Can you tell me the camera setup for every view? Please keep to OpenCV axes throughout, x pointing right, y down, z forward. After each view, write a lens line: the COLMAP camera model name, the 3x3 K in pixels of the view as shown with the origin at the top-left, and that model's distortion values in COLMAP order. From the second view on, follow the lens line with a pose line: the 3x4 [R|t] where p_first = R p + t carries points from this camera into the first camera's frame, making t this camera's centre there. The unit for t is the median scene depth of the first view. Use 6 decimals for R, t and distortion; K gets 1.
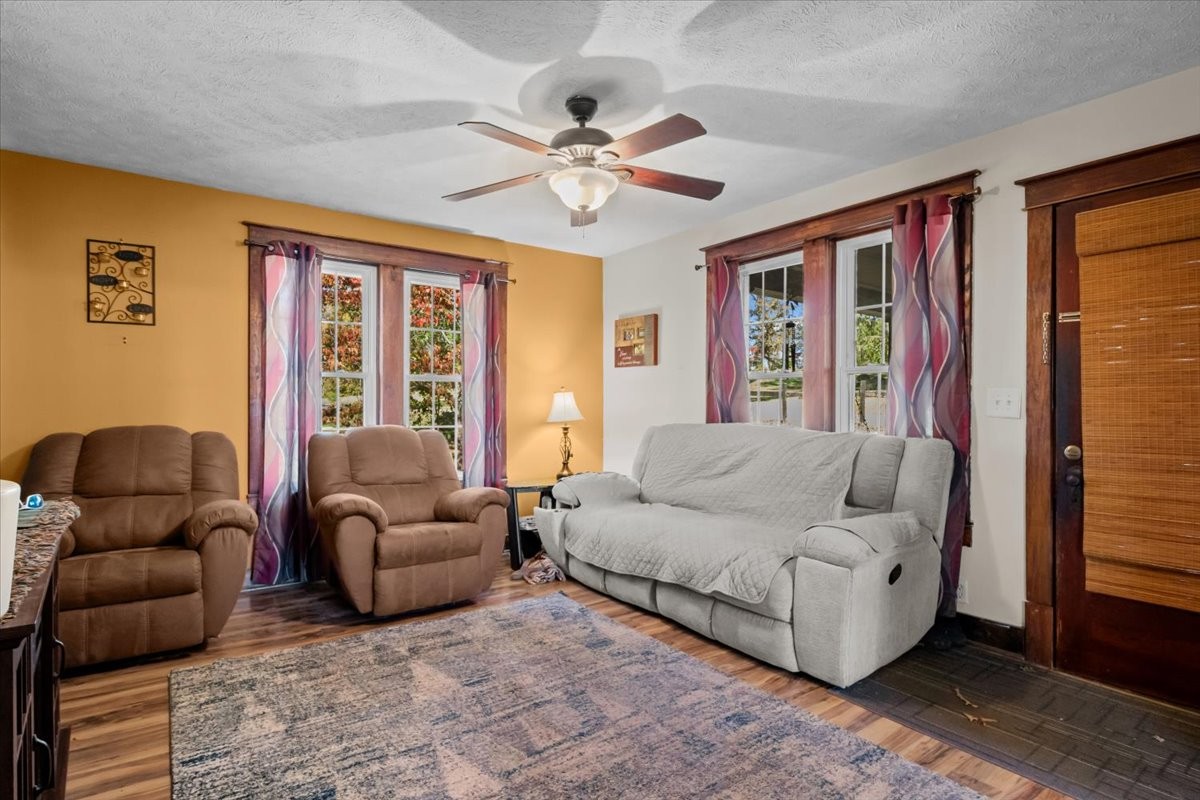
lens RADIAL K [[623.5, 0, 611.8], [0, 623.5, 403.6], [0, 0, 1]] dist [-0.003425, -0.000908]
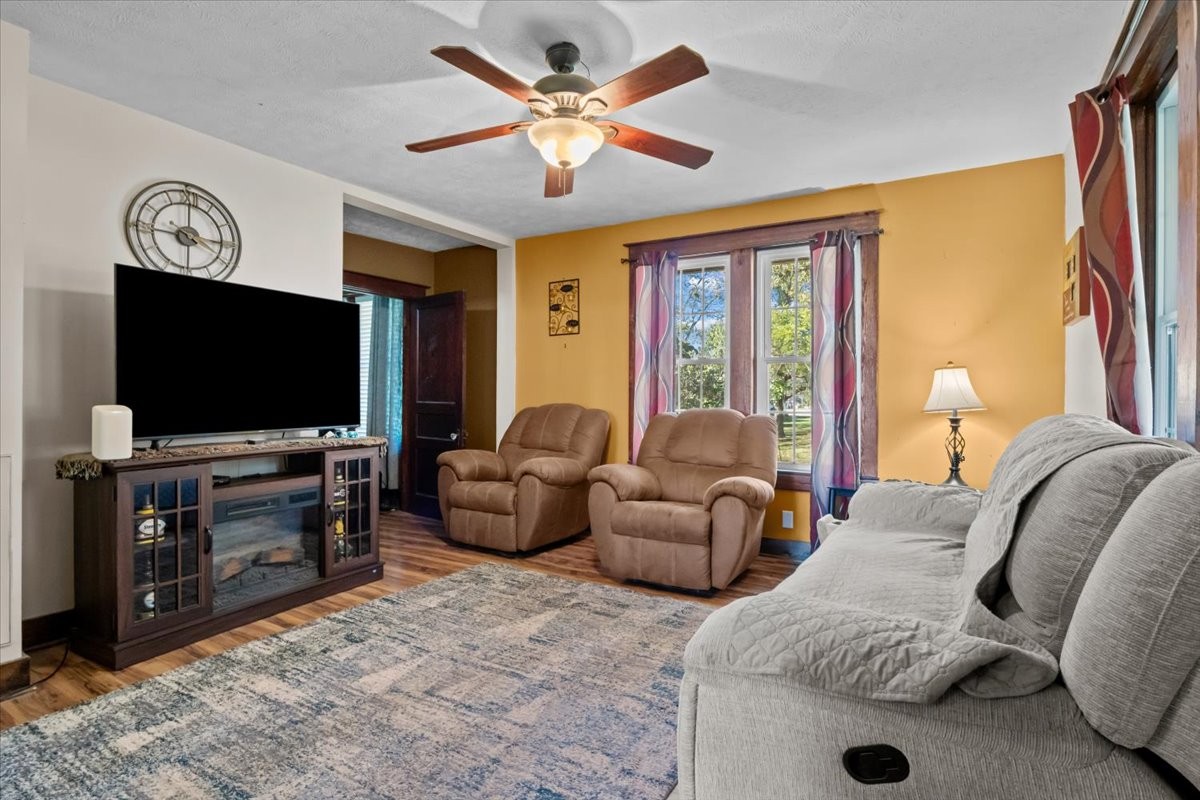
lens RADIAL K [[623.5, 0, 612.0], [0, 623.5, 395.7], [0, 0, 1]] dist [-0.003425, -0.000908]
pose [[0.369503, -0.004564, -0.929218, 0.774848], [-0.003835, 0.999972, -0.006437, 0.031493], [0.929222, 0.005942, 0.369475, 0.677045]]
